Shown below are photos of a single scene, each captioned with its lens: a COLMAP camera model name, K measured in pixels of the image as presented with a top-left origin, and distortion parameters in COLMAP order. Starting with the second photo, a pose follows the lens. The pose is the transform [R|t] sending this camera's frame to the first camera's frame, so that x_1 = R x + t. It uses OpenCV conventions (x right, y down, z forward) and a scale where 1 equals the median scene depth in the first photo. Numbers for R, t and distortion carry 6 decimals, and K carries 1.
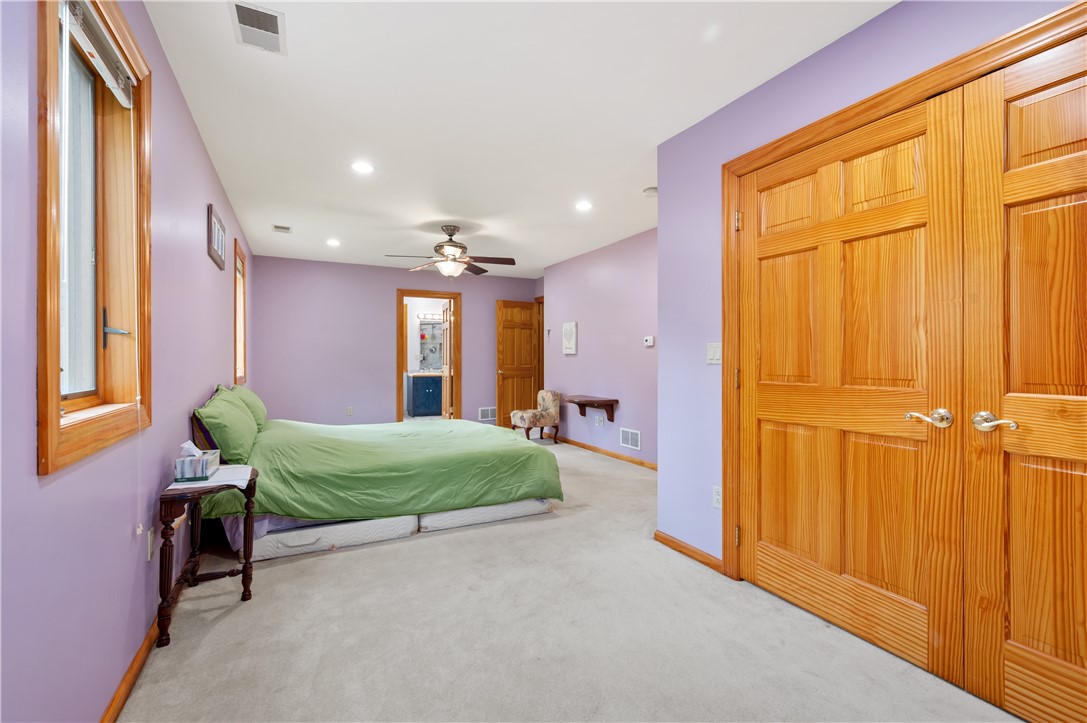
lens RADIAL K [[461.8, 0, 543.5], [0, 461.8, 361.5], [0, 0, 1]] dist [-0.000010, 0.000004]
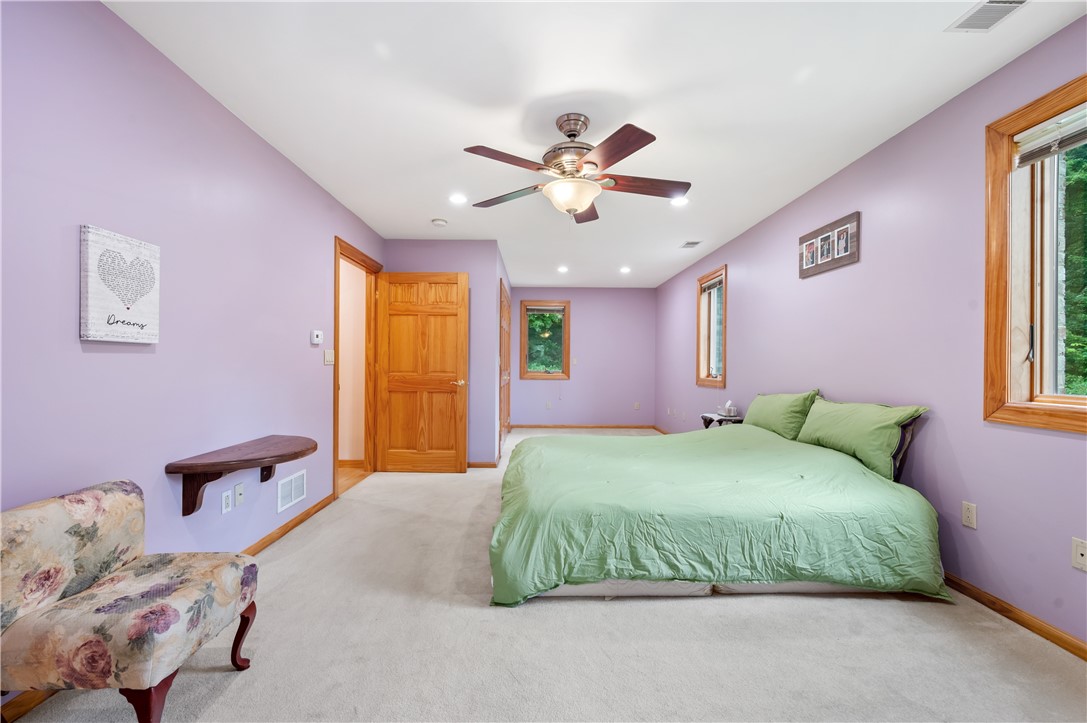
lens RADIAL K [[458.5, 0, 544.7], [0, 458.5, 364.8], [0, 0, 1]] dist [-0.000170, 0.000174]
pose [[-0.897154, -0.007396, 0.441657, -0.375311], [-0.005820, 0.999971, 0.004924, -0.005526], [-0.441680, 0.001847, -0.897171, 1.366315]]
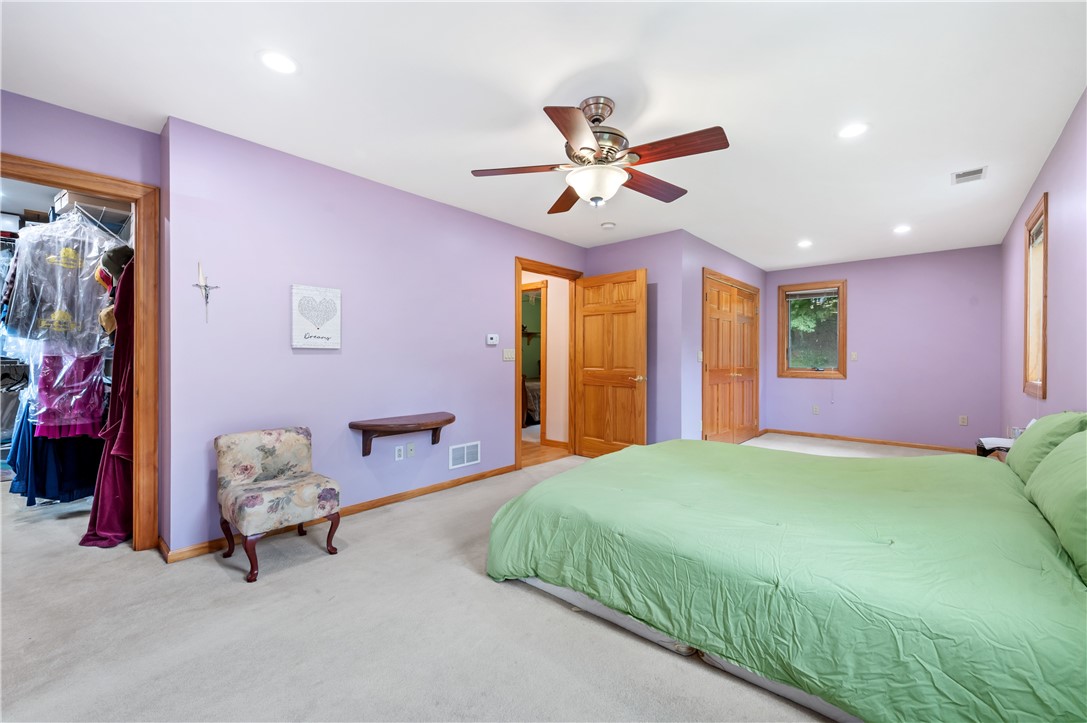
lens RADIAL K [[449.6, 0, 543.5], [0, 449.6, 361.5], [0, 0, 1]] dist [0.000904, 0.000262]
pose [[-0.358123, -0.008625, 0.933635, -0.594818], [0.000567, 0.999955, 0.009455, -0.006947], [-0.933674, 0.003915, -0.358102, 1.127806]]
